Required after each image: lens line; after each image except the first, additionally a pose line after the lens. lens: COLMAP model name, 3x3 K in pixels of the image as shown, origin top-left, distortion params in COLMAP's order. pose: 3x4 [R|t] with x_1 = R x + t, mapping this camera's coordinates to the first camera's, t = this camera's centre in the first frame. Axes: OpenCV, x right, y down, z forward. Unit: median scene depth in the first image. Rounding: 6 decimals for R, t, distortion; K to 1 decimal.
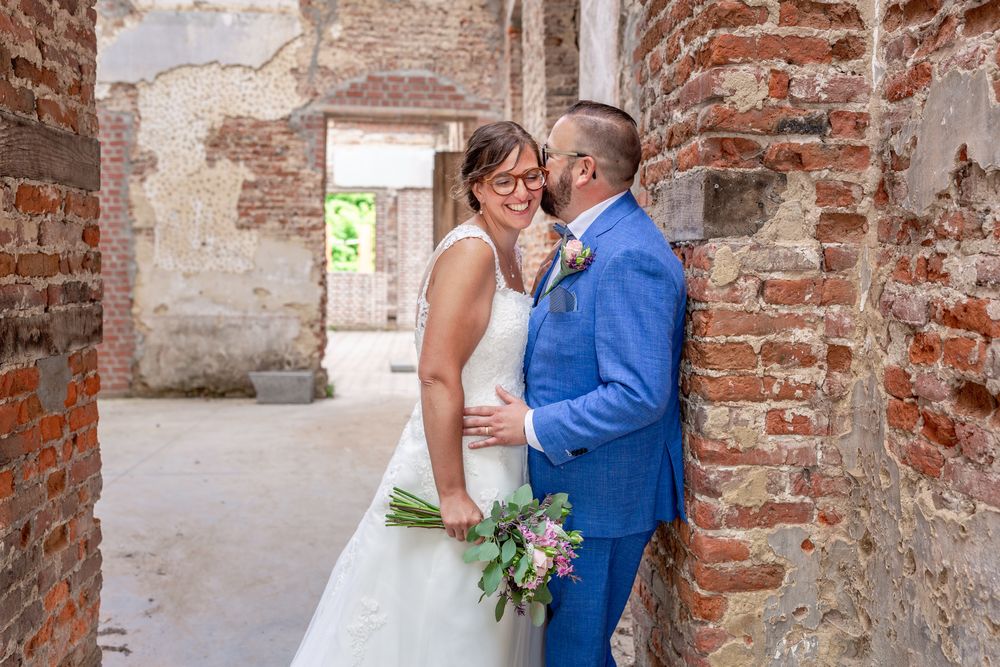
lens RADIAL K [[1020.1, 0, 500.0], [0, 1020.1, 333.5], [0, 0, 1]] dist [0.010466, 0.010089]
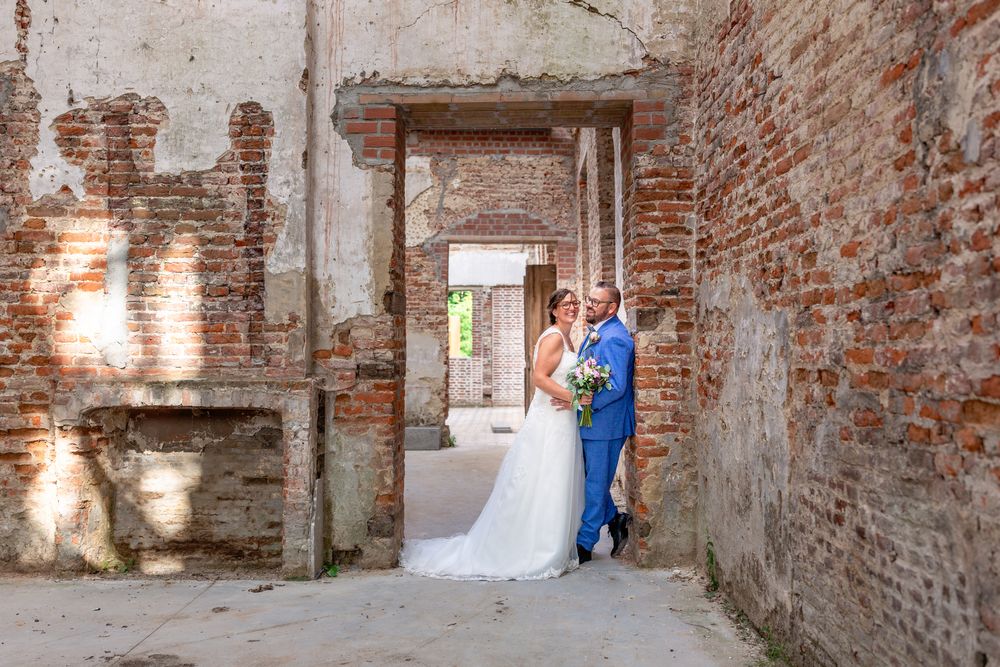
lens RADIAL K [[1020.1, 0, 500.0], [0, 1020.1, 333.5], [0, 0, 1]] dist [0.010466, 0.010089]
pose [[0.996613, -0.015570, -0.080747, 0.009692], [0.008623, 0.996286, -0.085673, 0.030447], [0.081781, 0.084686, 0.993046, -0.369983]]
